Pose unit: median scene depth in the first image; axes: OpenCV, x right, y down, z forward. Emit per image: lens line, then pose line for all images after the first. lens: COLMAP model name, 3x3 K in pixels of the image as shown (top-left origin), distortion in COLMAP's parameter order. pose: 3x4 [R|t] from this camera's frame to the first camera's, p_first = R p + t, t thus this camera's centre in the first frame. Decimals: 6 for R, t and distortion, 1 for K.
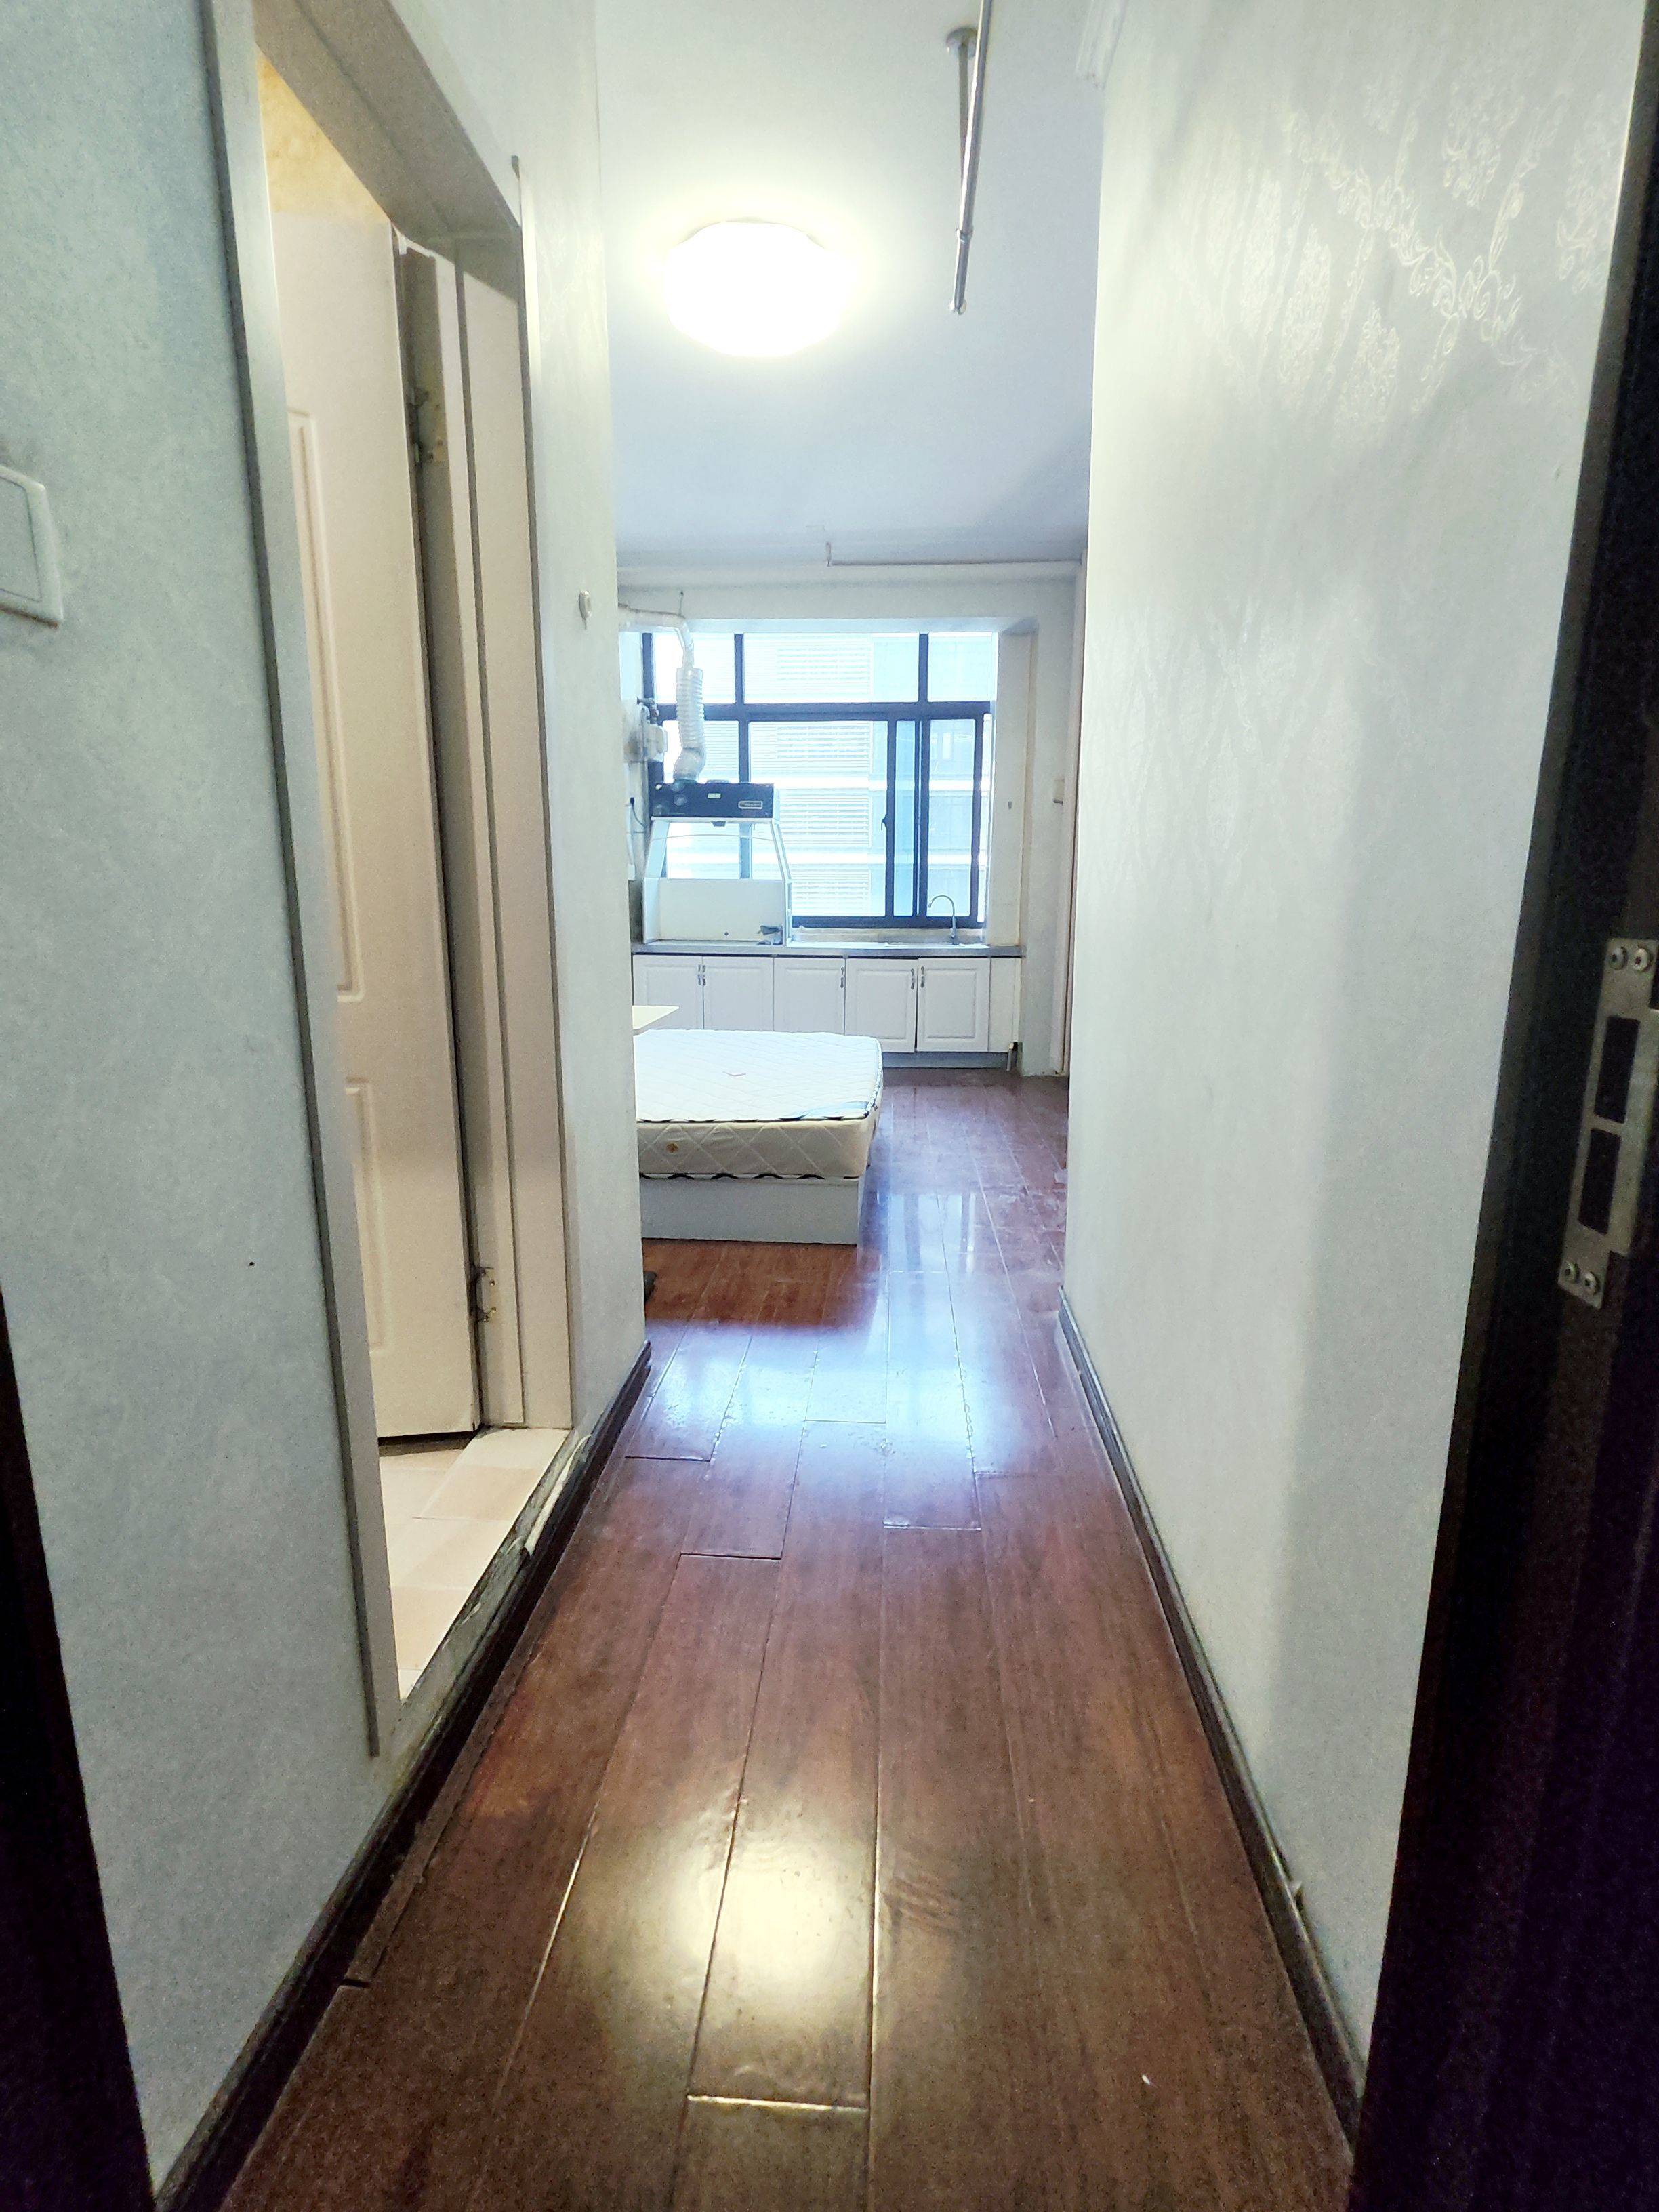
lens RADIAL K [[1002.8, 0, 826.5], [0, 1002.8, 1091.4], [0, 0, 1]] dist [0.002138, -0.009229]
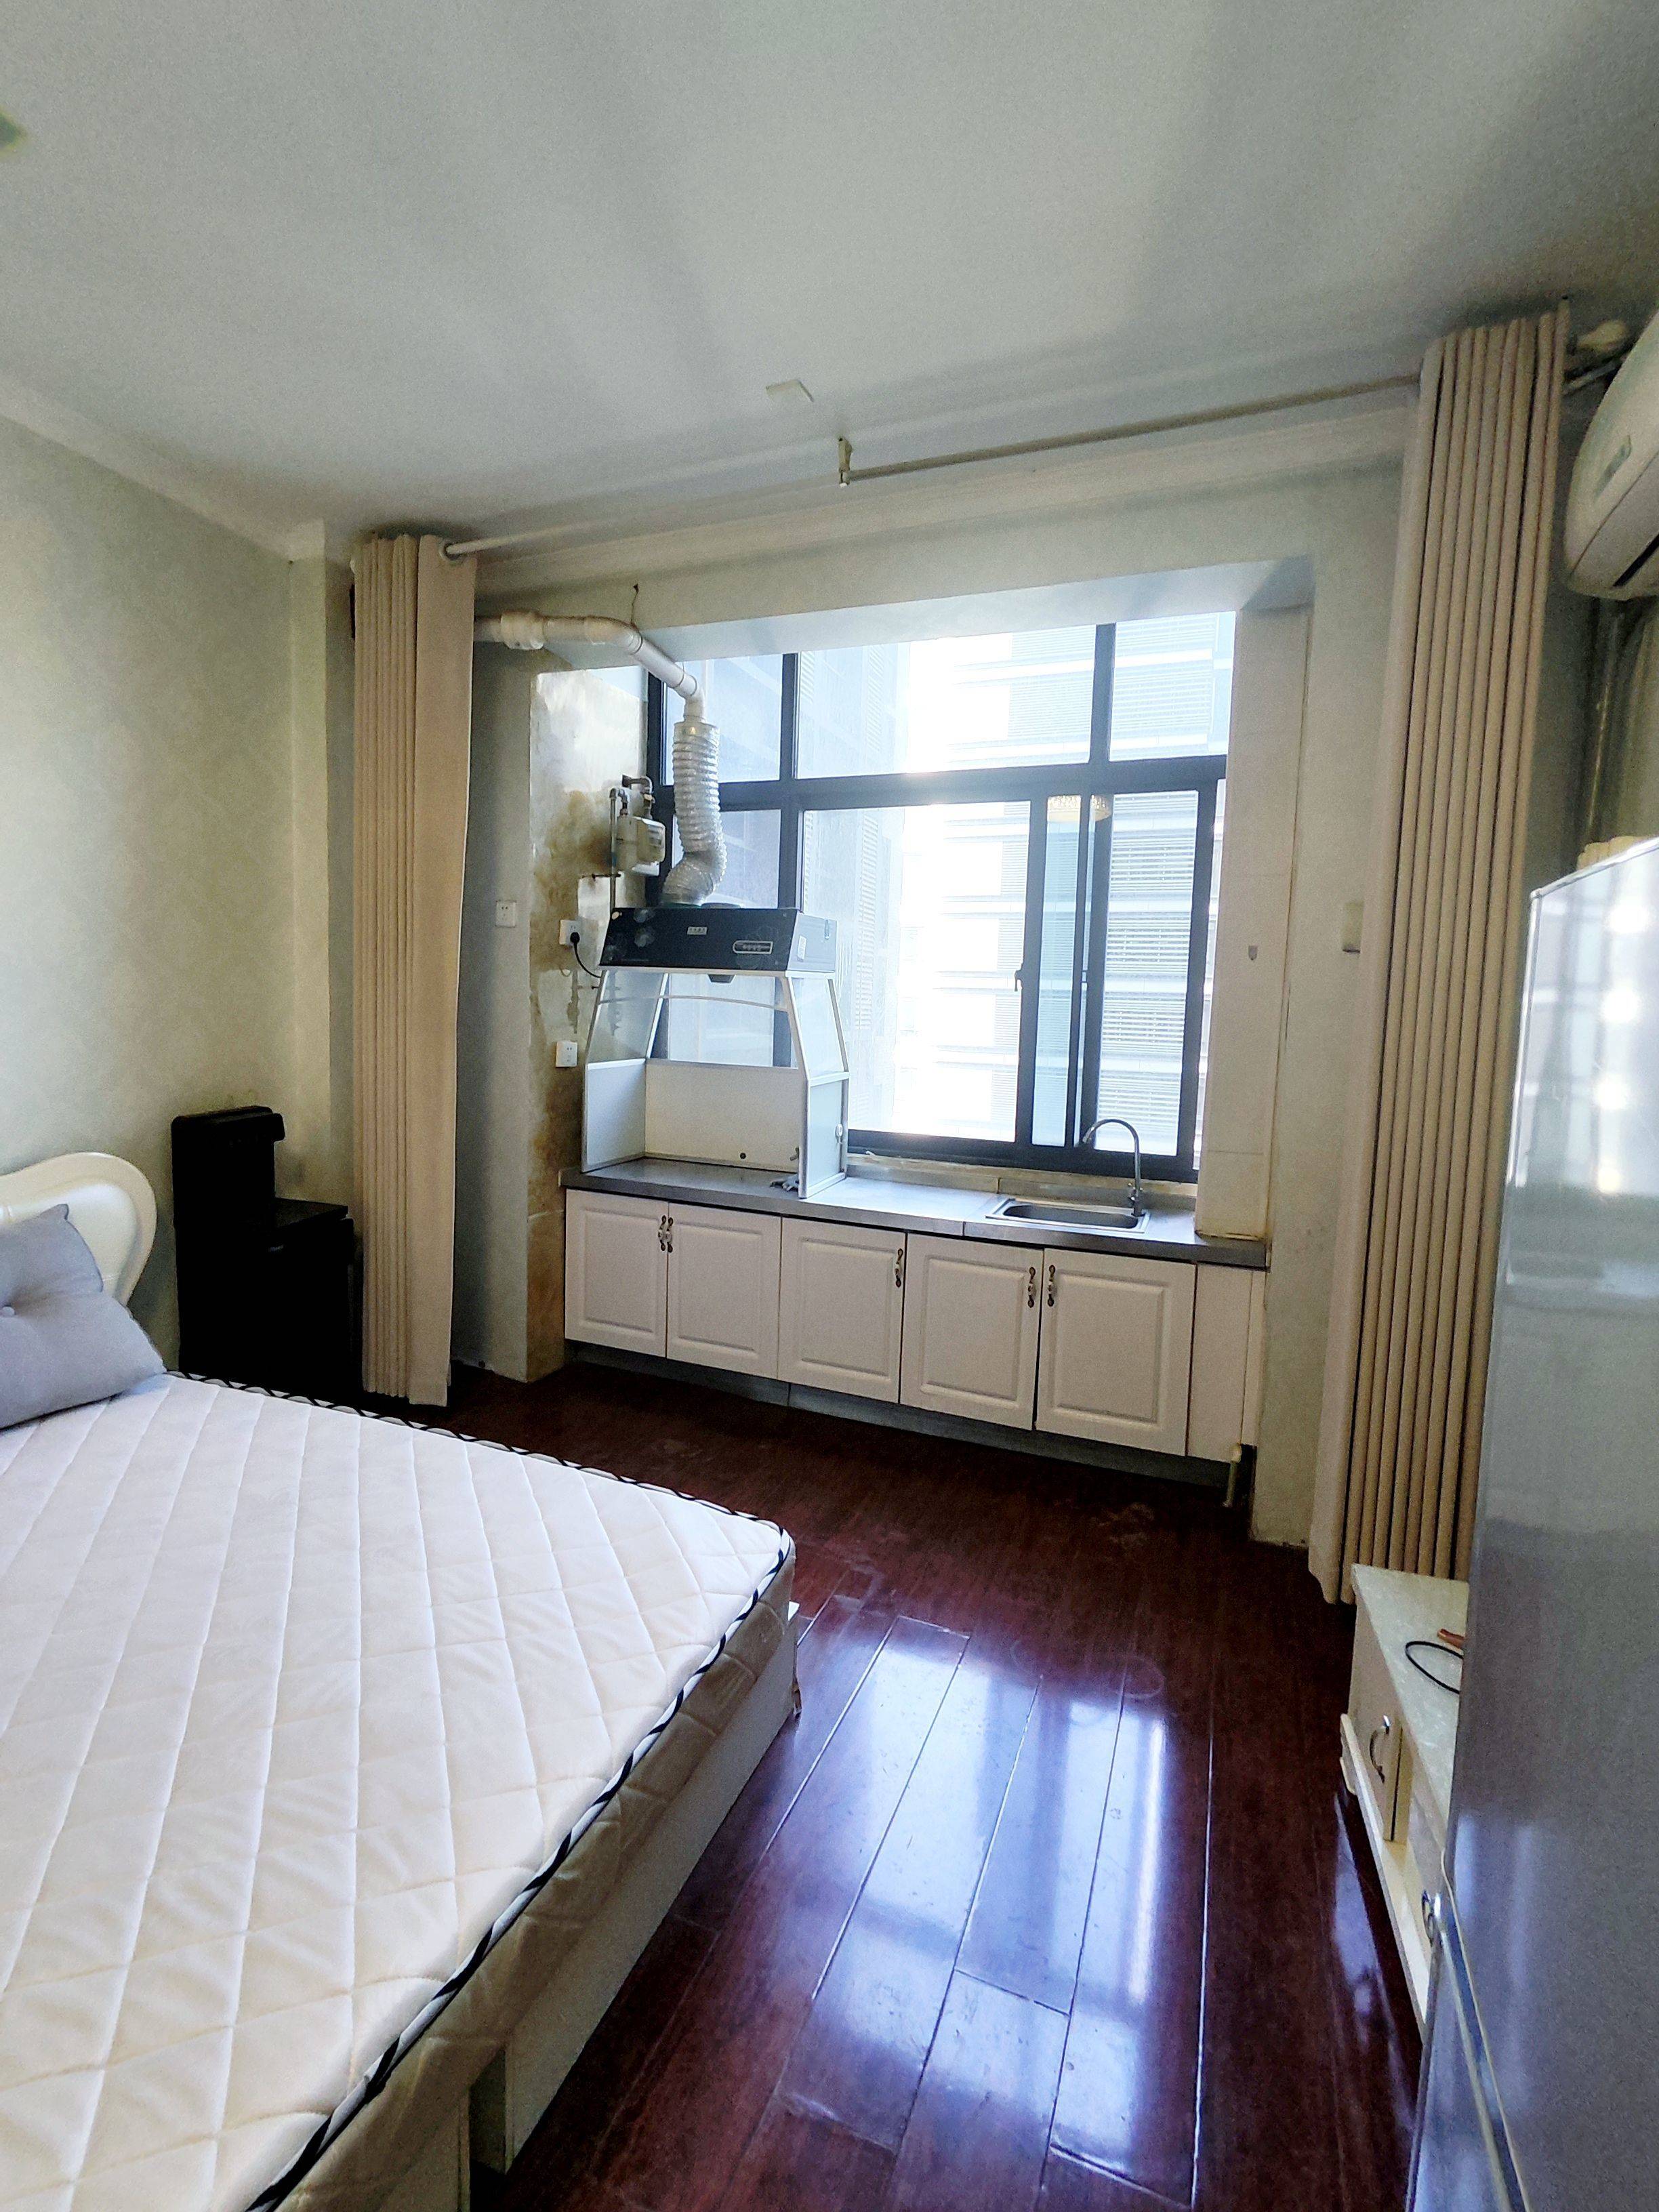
lens RADIAL K [[1013.9, 0, 827.7], [0, 1013.9, 1086.5], [0, 0, 1]] dist [-0.005115, 0.007729]
pose [[0.949433, 0.053708, -0.309343, 0.135510], [-0.088862, 0.990942, -0.100686, -0.146268], [0.301133, 0.123083, 0.945605, 0.458504]]
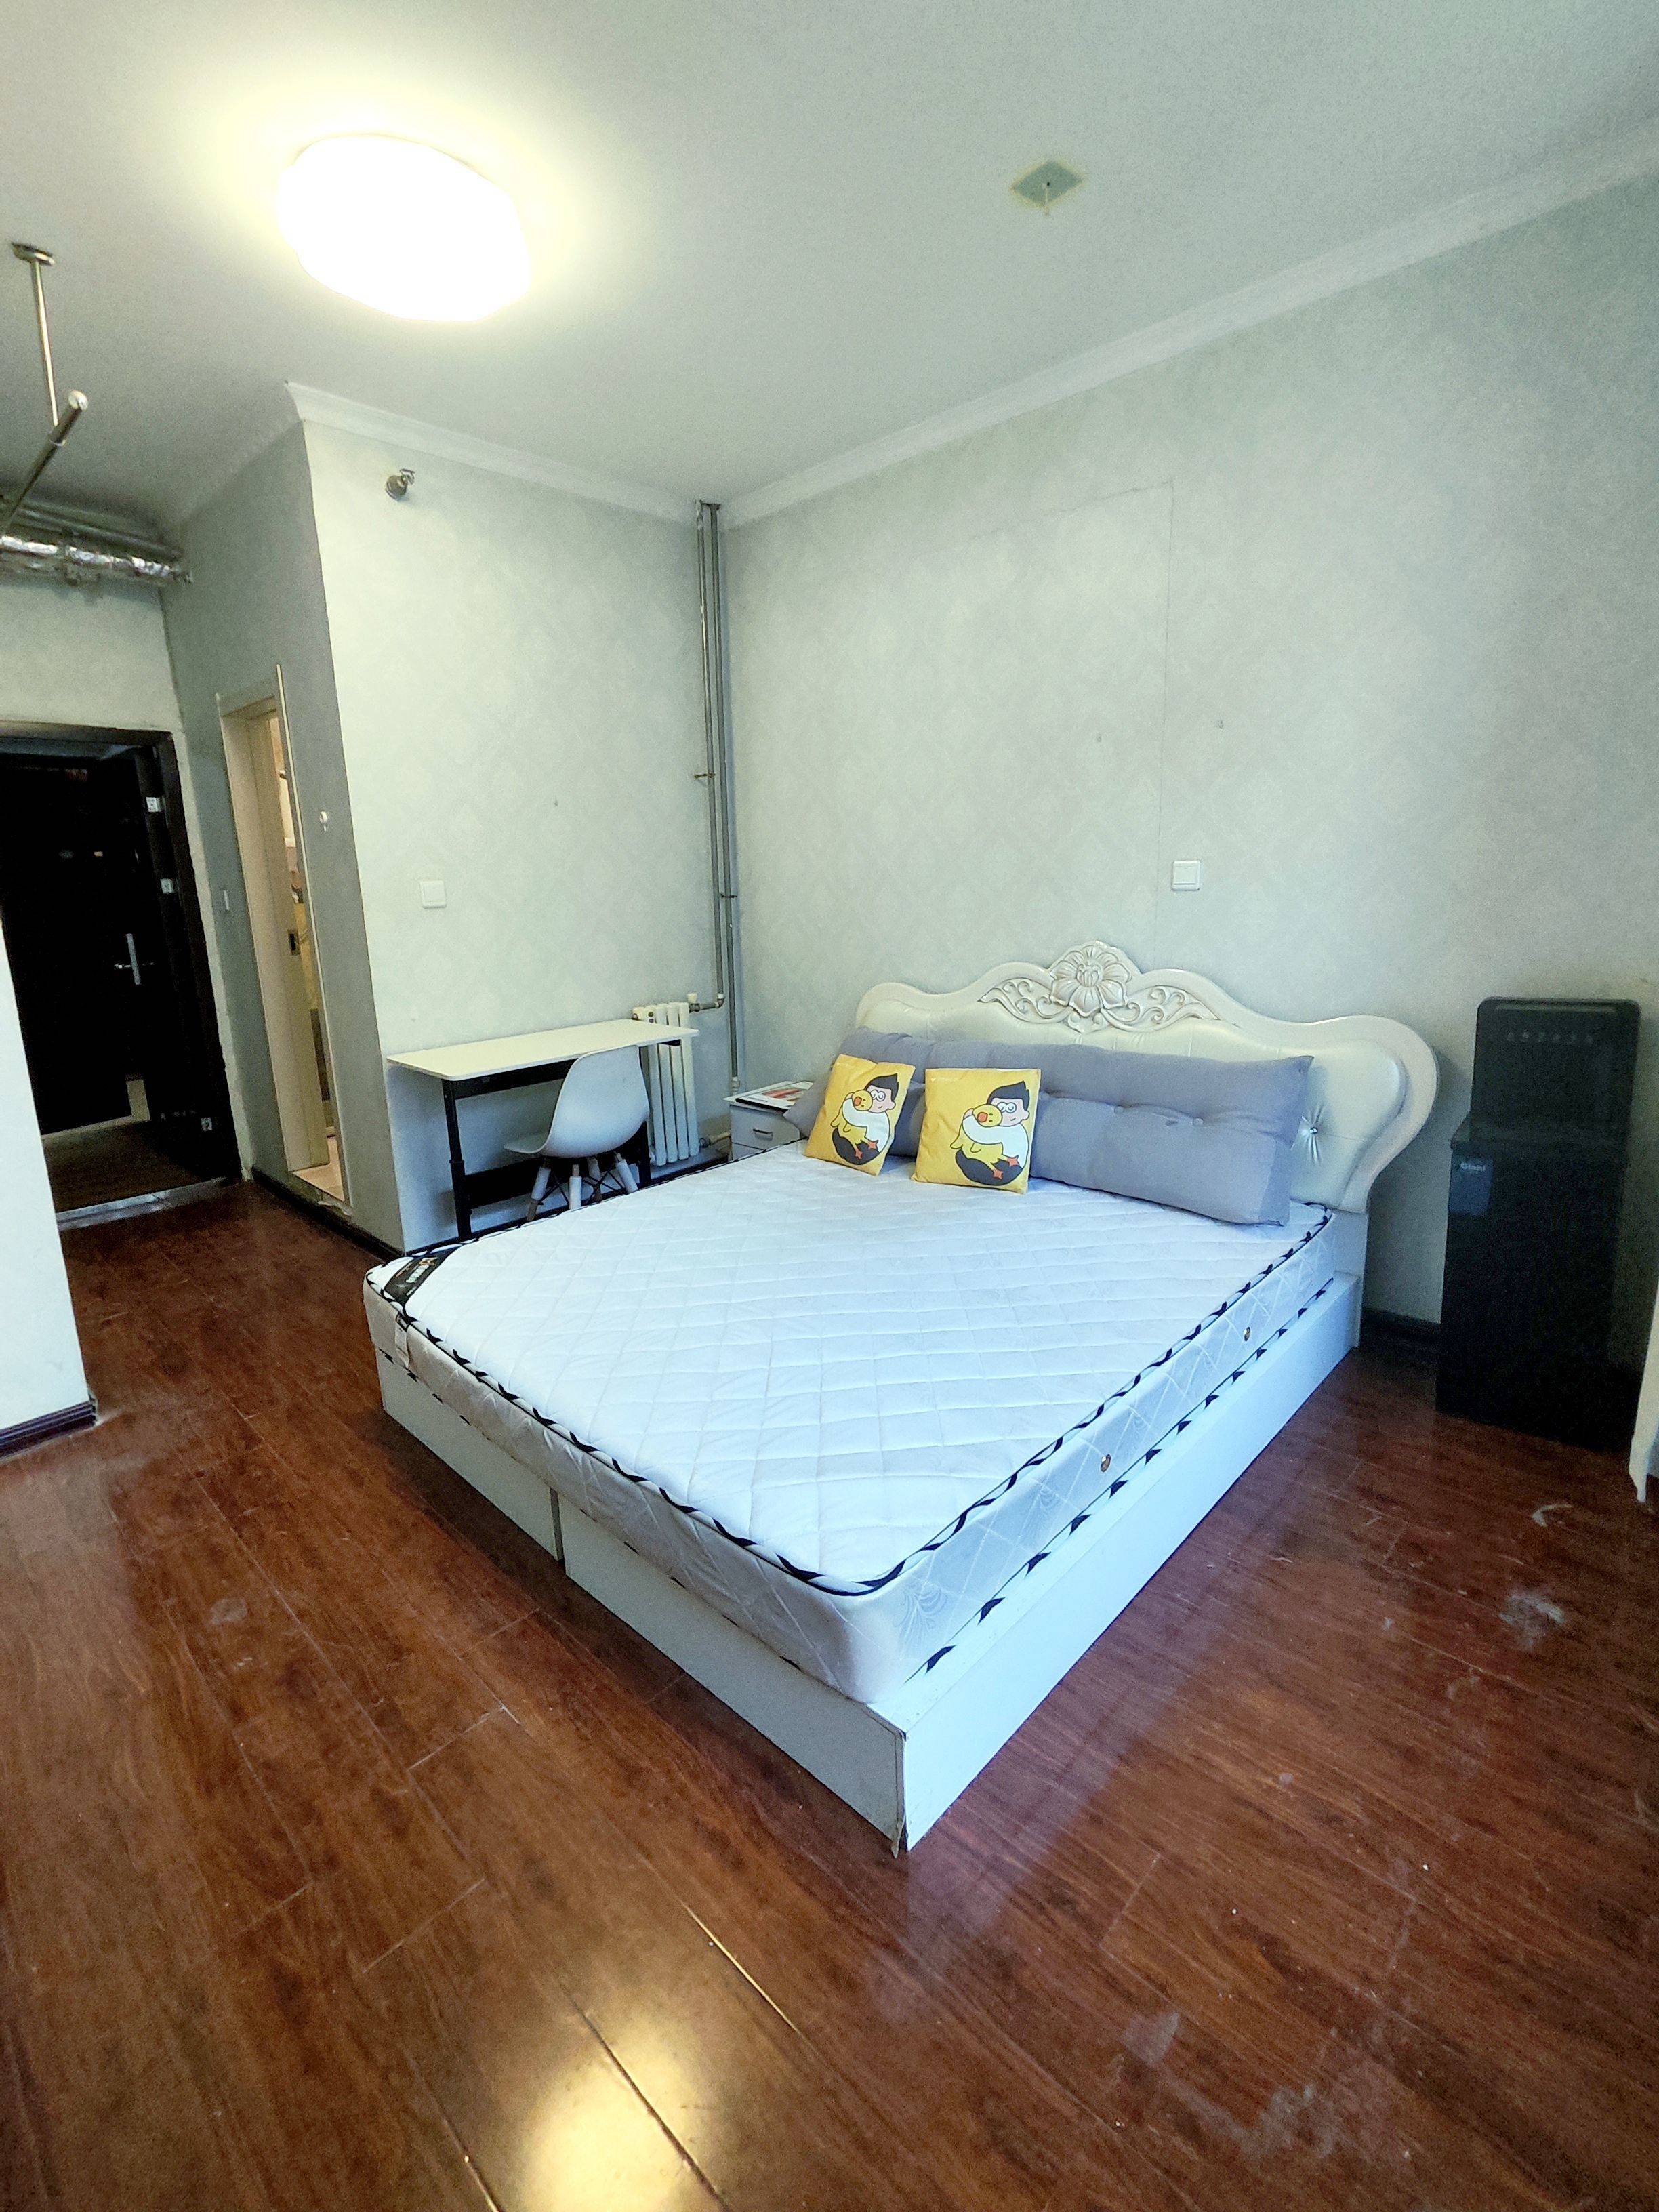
lens RADIAL K [[1002.8, 0, 826.5], [0, 1002.8, 1091.4], [0, 0, 1]] dist [0.002138, -0.009229]
pose [[-0.649869, 0.186988, -0.736686, 0.184212], [-0.113140, 0.934665, 0.337047, -0.220915], [0.751578, 0.302385, -0.586254, 0.853891]]
